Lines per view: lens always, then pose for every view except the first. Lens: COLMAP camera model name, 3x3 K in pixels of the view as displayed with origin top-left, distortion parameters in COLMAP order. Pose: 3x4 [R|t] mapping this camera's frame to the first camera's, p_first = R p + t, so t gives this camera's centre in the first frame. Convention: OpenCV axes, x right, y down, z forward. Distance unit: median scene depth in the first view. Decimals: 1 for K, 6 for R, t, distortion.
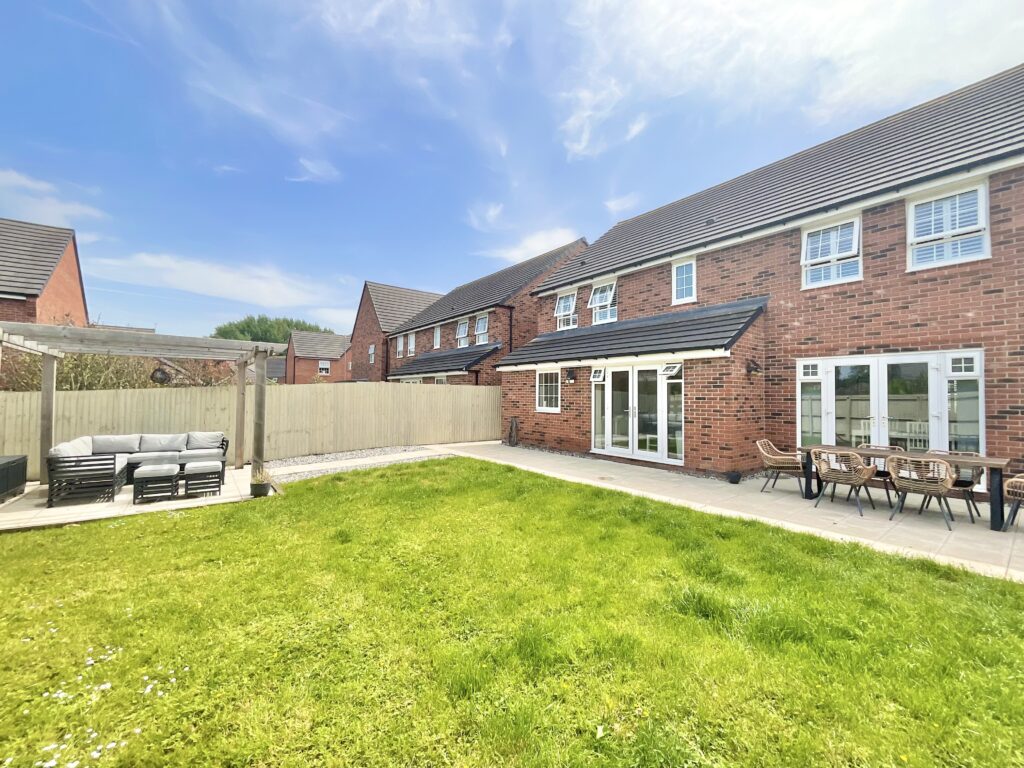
lens RADIAL K [[417.6, 0, 511.7], [0, 417.6, 387.2], [0, 0, 1]] dist [-0.000366, -0.000017]
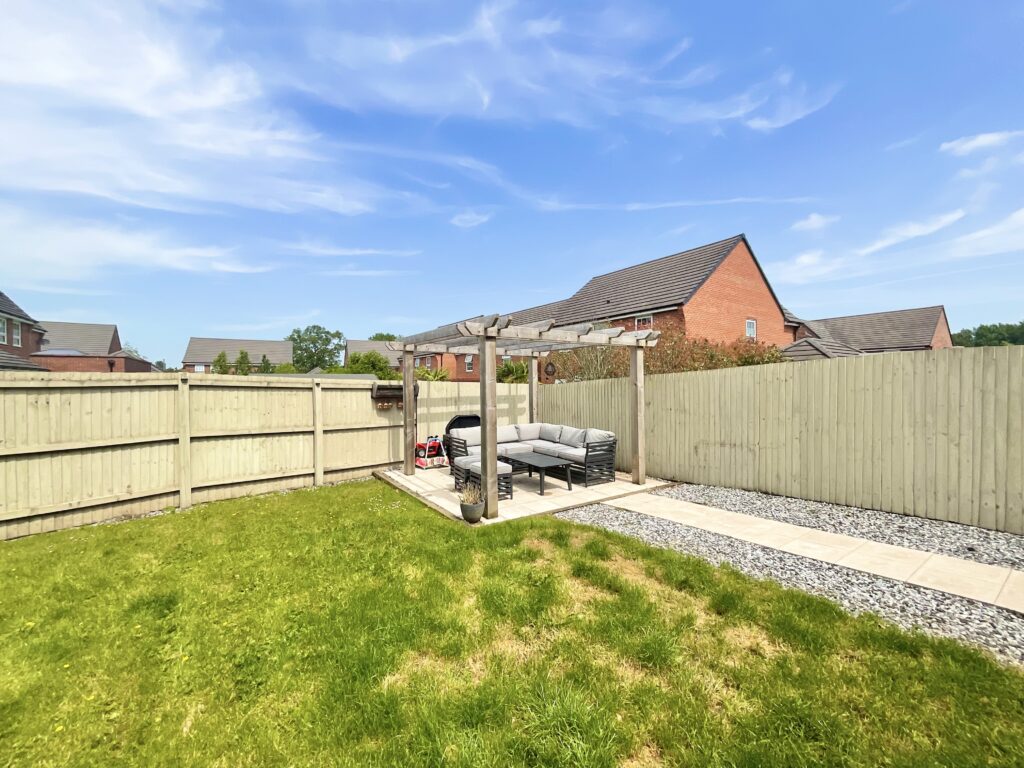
lens RADIAL K [[417.6, 0, 513.0], [0, 417.6, 384.8], [0, 0, 1]] dist [-0.000366, -0.000017]
pose [[-0.047183, 0.000043, -0.998886, 0.125501], [0.027708, 0.999615, -0.001266, 0.006097], [0.998502, -0.027737, -0.047167, 0.710684]]
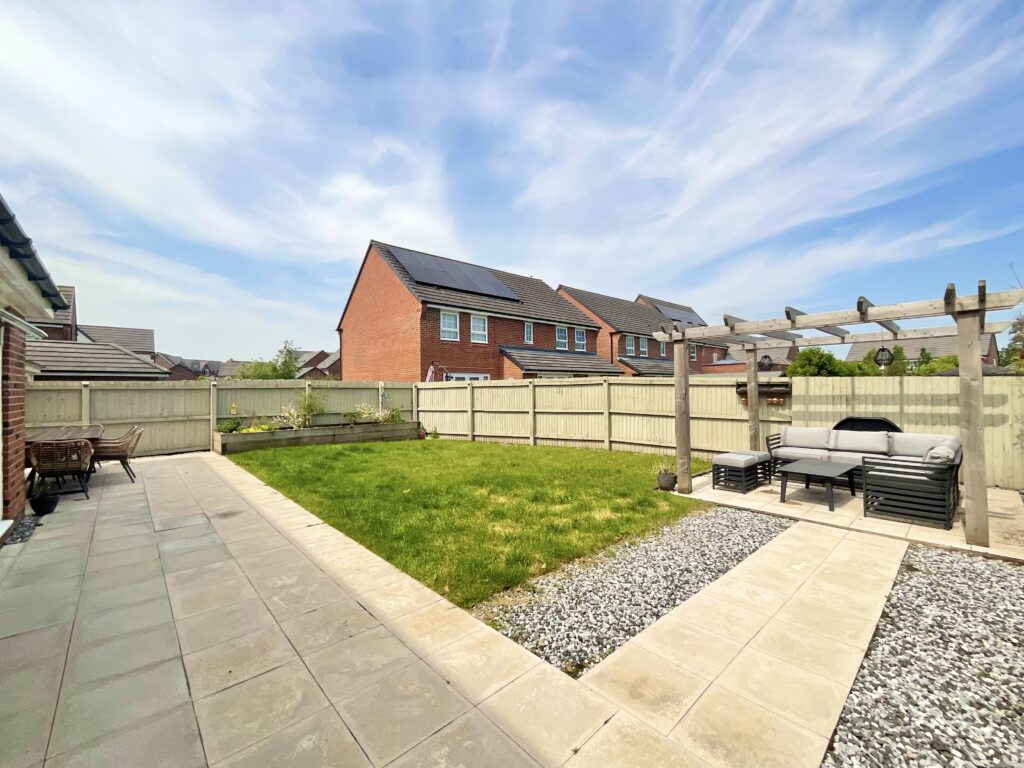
lens RADIAL K [[417.6, 0, 506.9], [0, 417.6, 387.4], [0, 0, 1]] dist [-0.000366, -0.000017]
pose [[-0.996711, 0.006985, -0.080731, -0.145914], [0.009205, 0.999589, -0.027164, 0.035833], [0.080508, -0.027818, -0.996366, 1.392831]]
